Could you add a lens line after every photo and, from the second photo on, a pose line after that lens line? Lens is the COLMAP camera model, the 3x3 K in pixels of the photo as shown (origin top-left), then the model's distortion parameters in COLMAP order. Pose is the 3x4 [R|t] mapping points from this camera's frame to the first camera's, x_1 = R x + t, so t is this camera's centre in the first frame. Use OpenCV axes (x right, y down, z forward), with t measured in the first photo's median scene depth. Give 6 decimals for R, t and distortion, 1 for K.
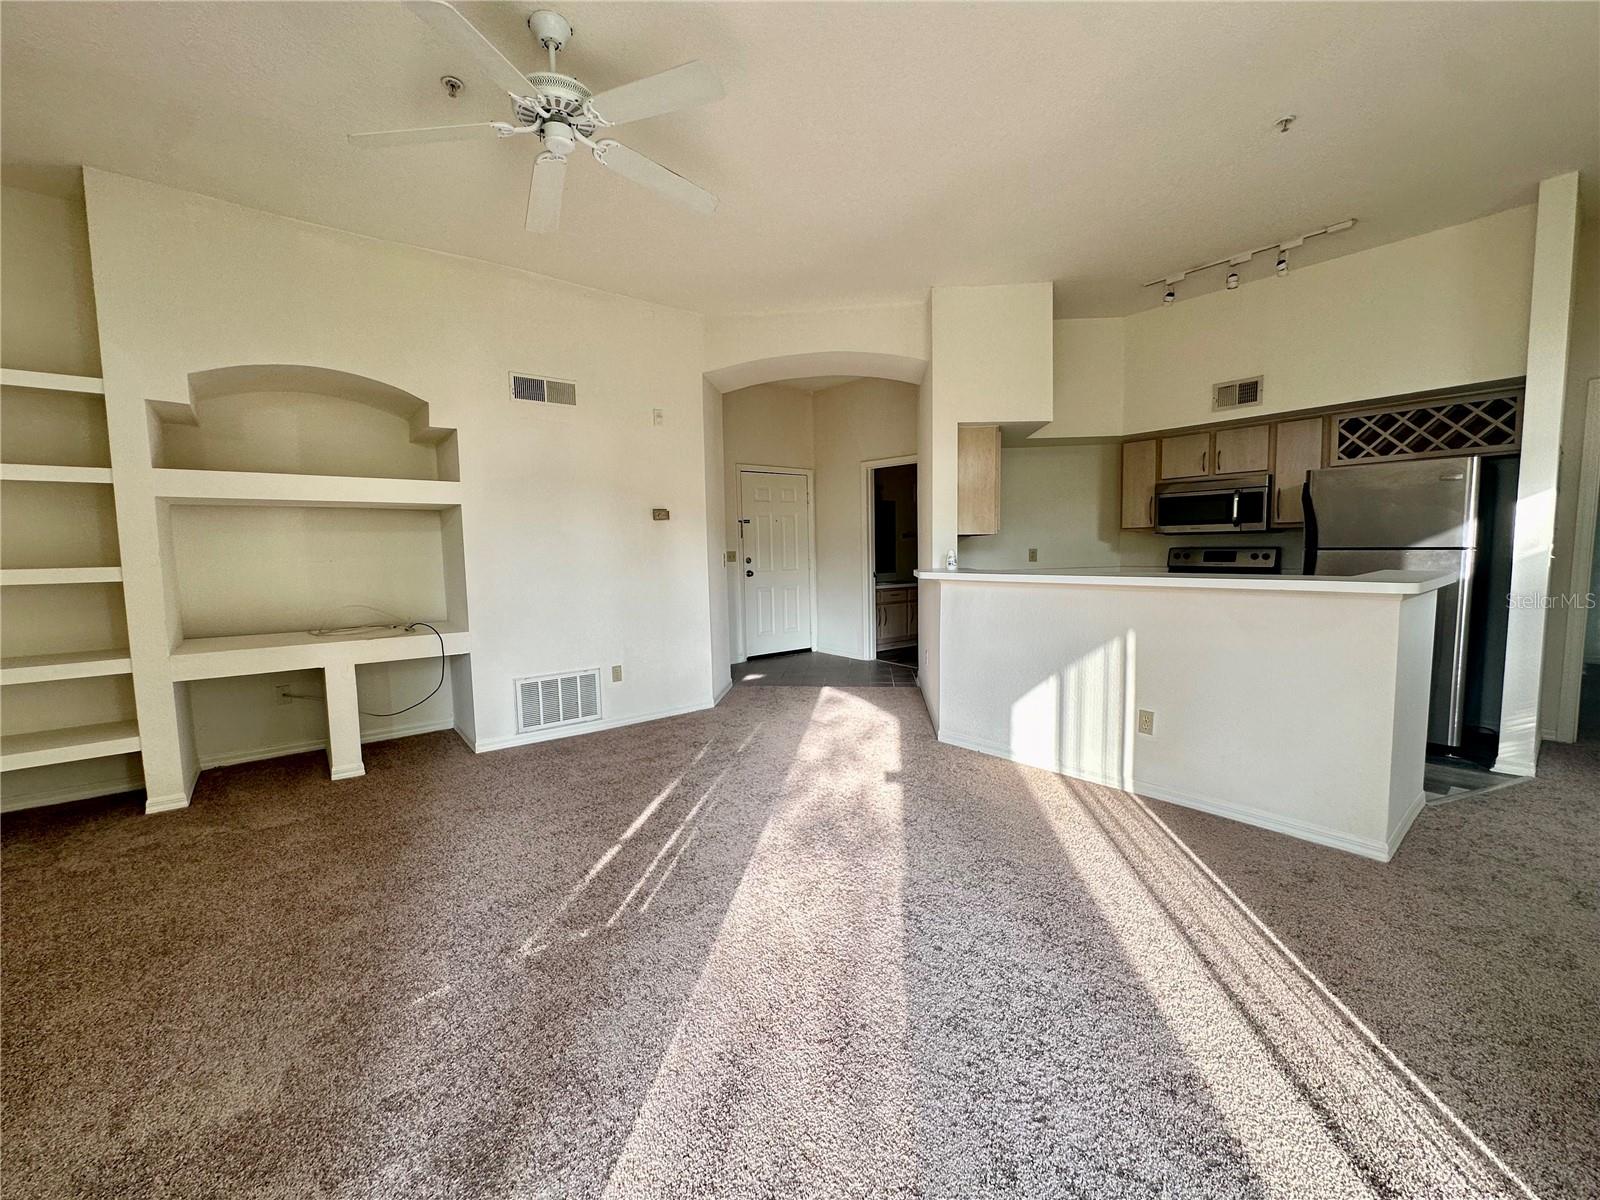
lens RADIAL K [[647.3, 0, 802.9], [0, 647.3, 595.9], [0, 0, 1]] dist [-0.004431, 0.000802]
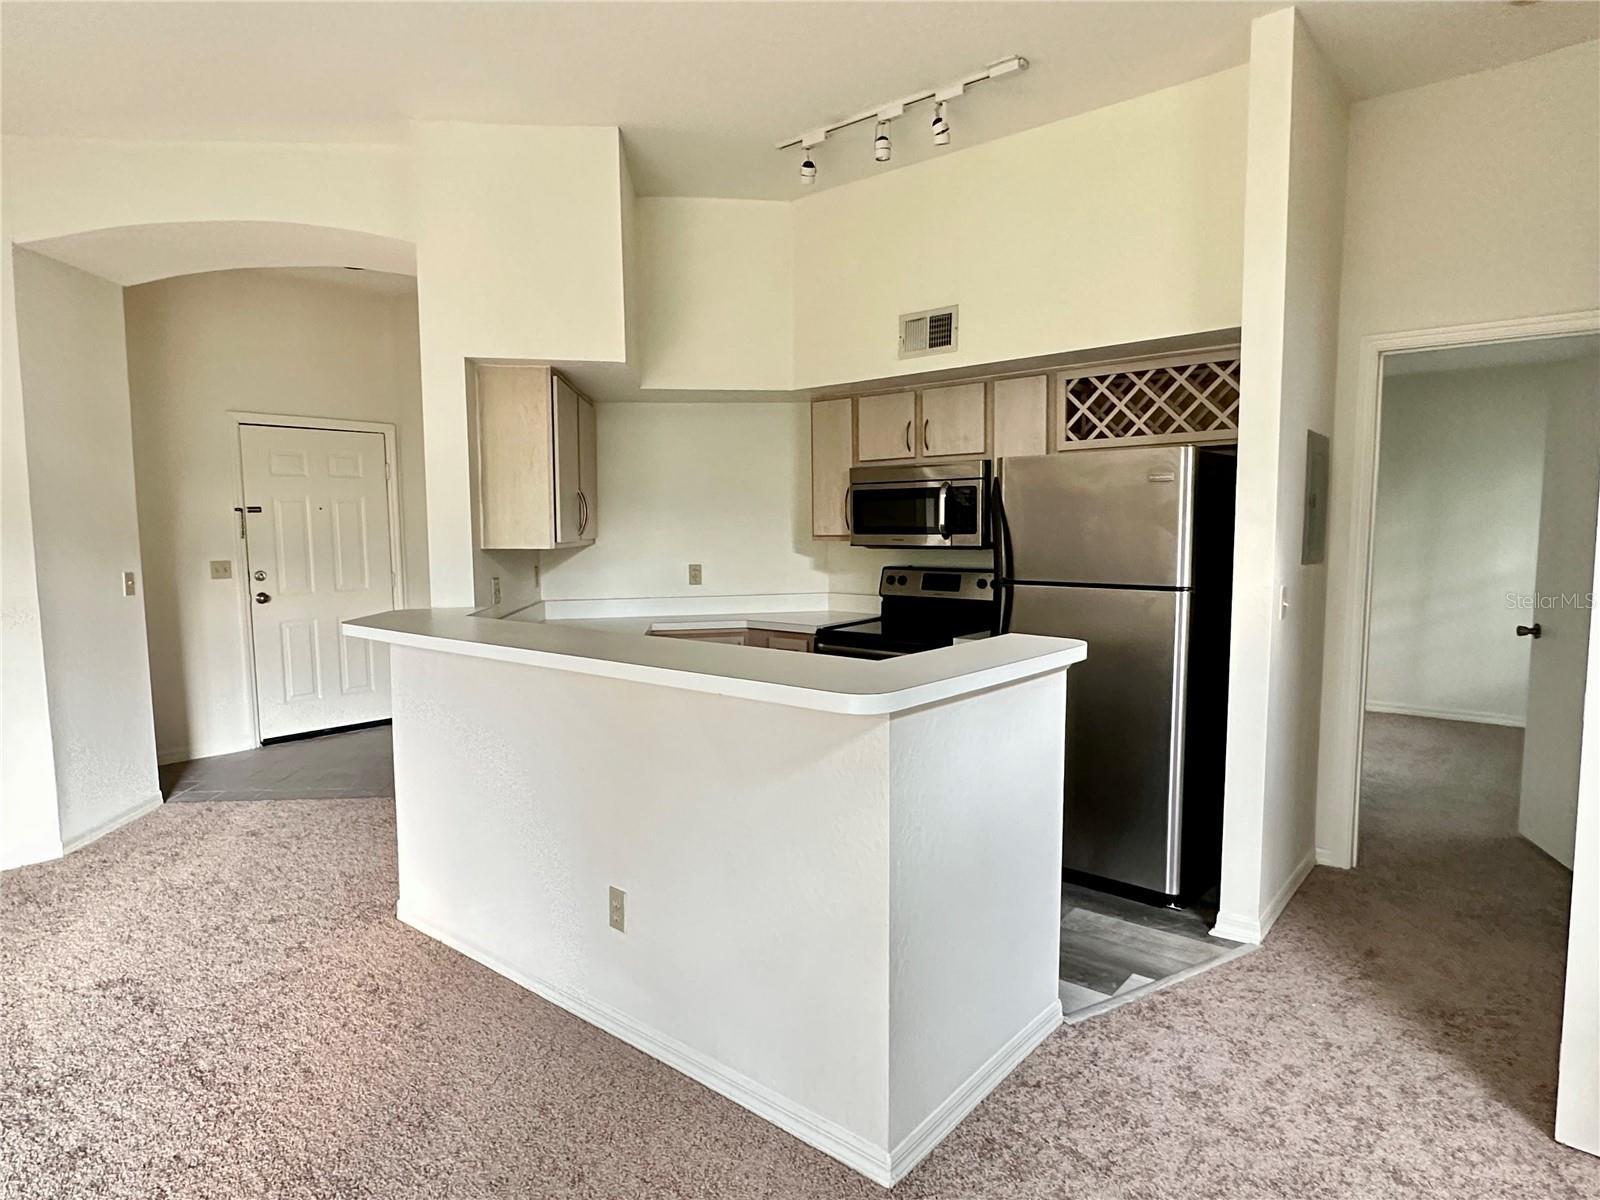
lens RADIAL K [[925.9, 0, 800.0], [0, 925.9, 600.0], [0, 0, 1]] dist [0.000483, 0.000112]
pose [[0.982585, -0.003869, 0.185775, 0.506073], [0.003520, 0.999991, 0.002204, -0.069120], [-0.185782, -0.001512, 0.982590, 0.171182]]
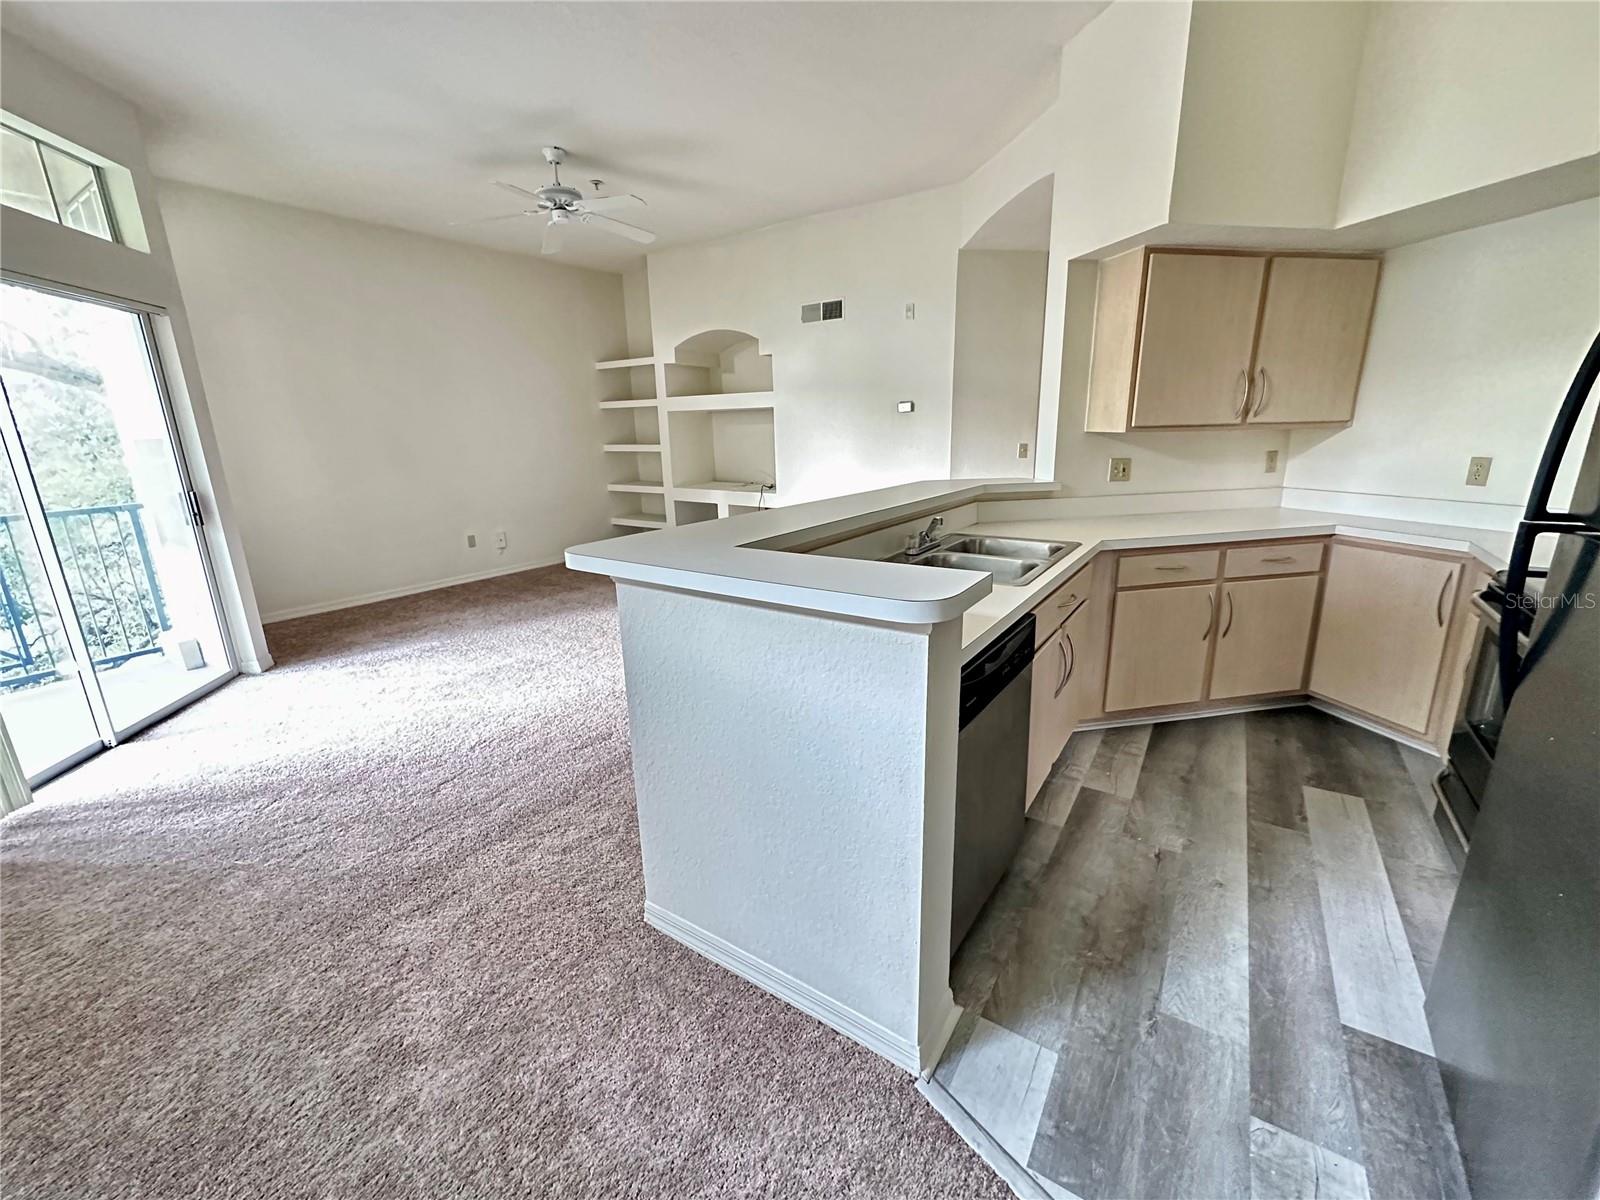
lens RADIAL K [[644.5, 0, 800.0], [0, 644.5, 600.0], [0, 0, 1]] dist [0.020753, 0.000205]
pose [[0.292046, 0.261327, -0.920009, 1.159954], [-0.060433, 0.965066, 0.254941, -0.112630], [0.954493, -0.018856, 0.297637, 0.706793]]
